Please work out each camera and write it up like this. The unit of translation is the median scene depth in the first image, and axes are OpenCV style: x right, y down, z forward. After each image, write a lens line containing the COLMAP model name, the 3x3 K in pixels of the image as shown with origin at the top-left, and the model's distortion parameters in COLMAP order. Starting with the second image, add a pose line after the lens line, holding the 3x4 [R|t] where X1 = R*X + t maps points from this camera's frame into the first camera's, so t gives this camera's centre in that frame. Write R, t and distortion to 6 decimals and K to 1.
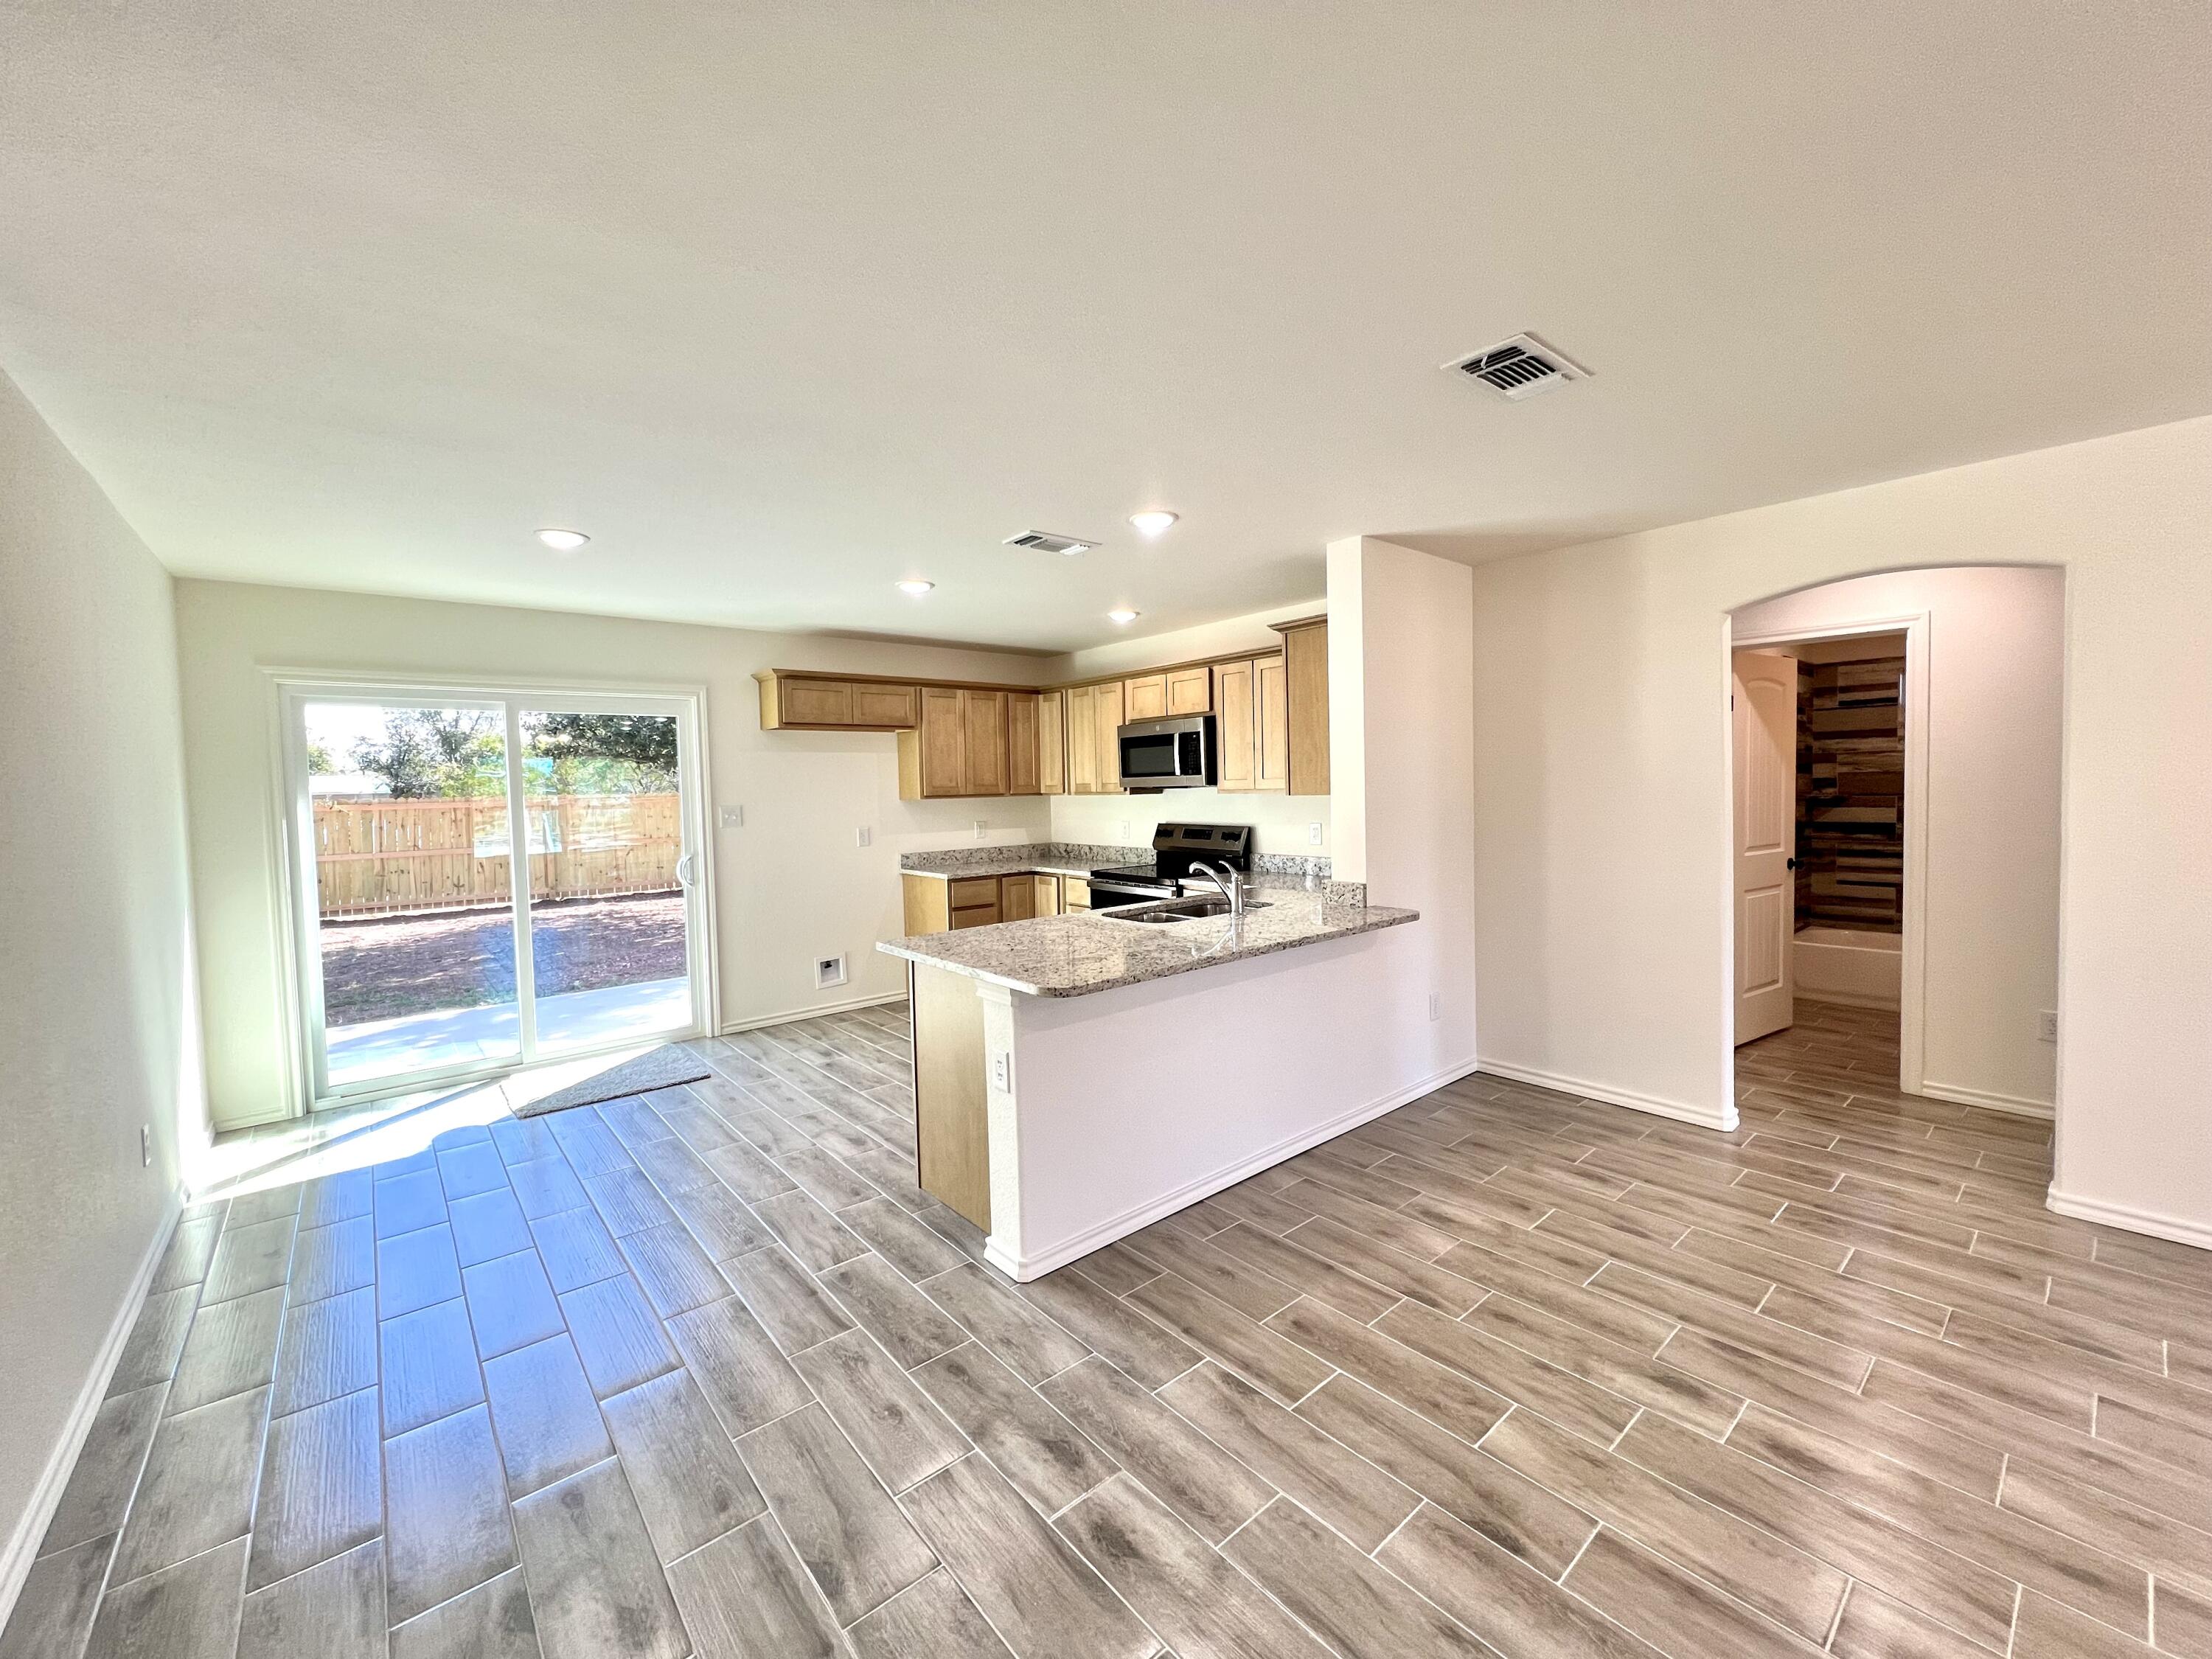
lens RADIAL K [[884.3, 0, 1105.9], [0, 884.3, 819.8], [0, 0, 1]] dist [-0.001419, -0.000304]
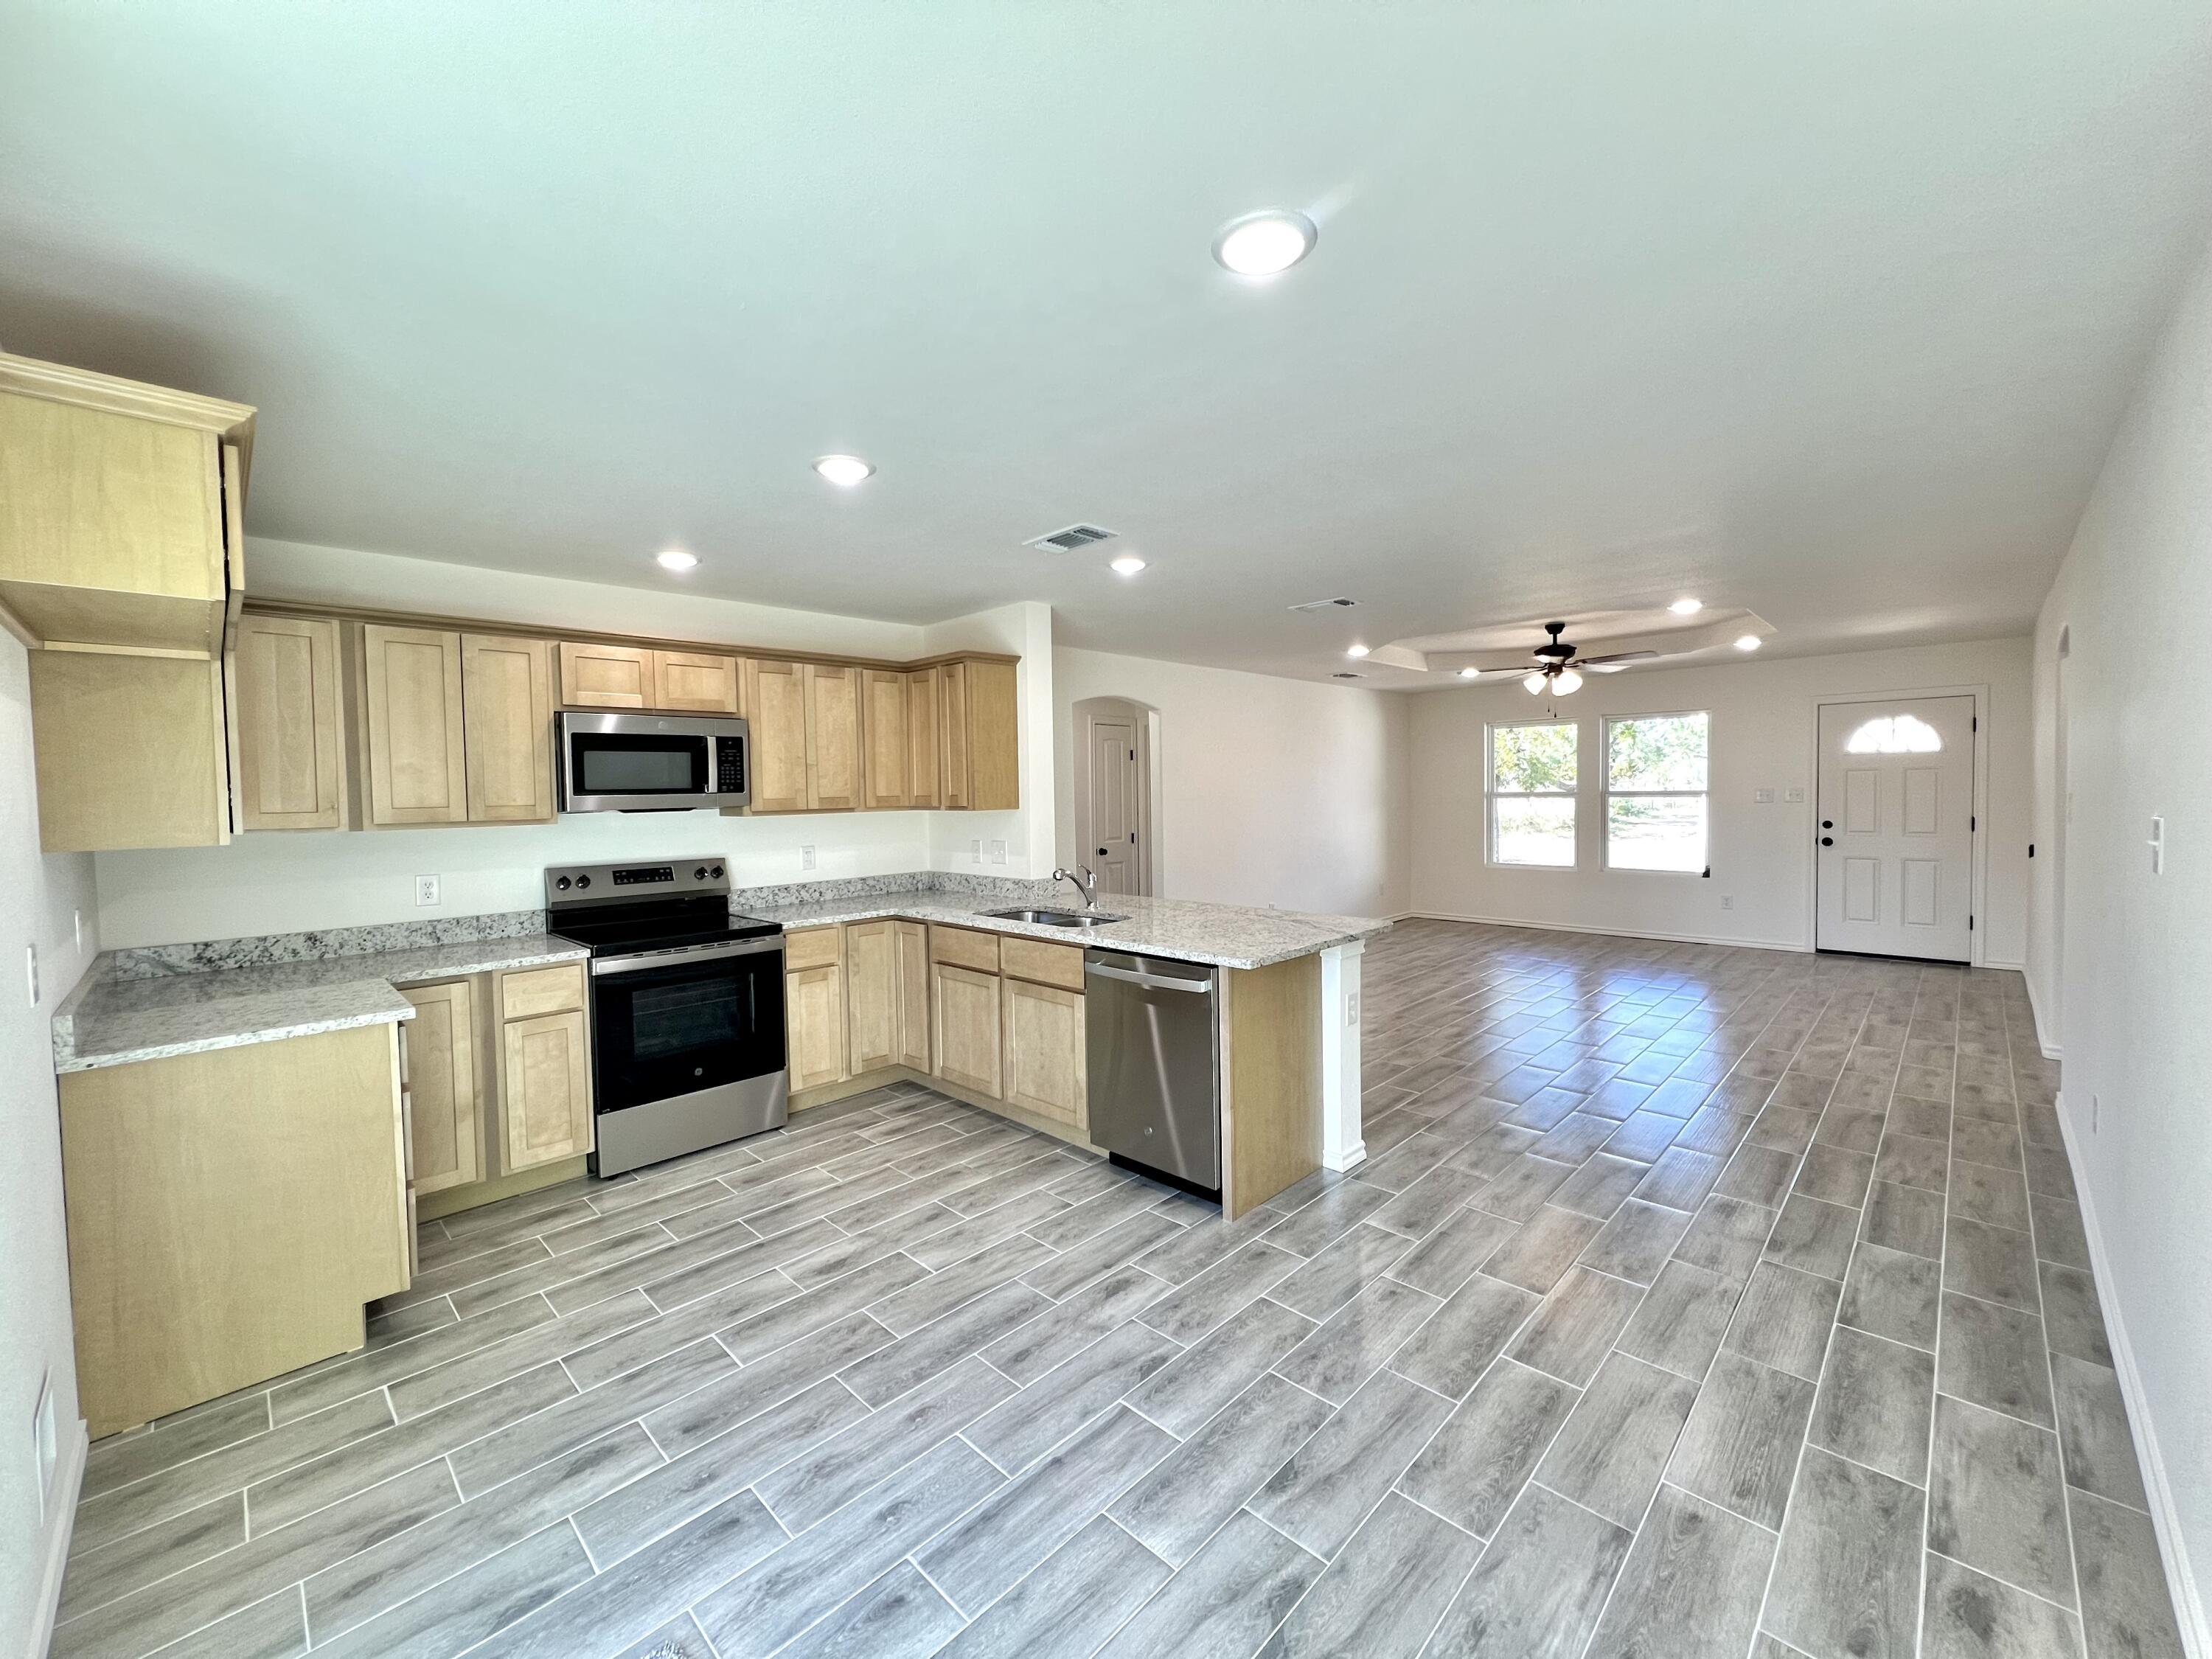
lens RADIAL K [[884.3, 0, 1100.0], [0, 884.3, 824.4], [0, 0, 1]] dist [-0.001419, -0.000304]
pose [[-0.090987, -0.013127, 0.995766, -0.693462], [0.060854, 0.997971, 0.018716, -0.017860], [-0.993991, 0.062300, -0.090004, 0.739736]]
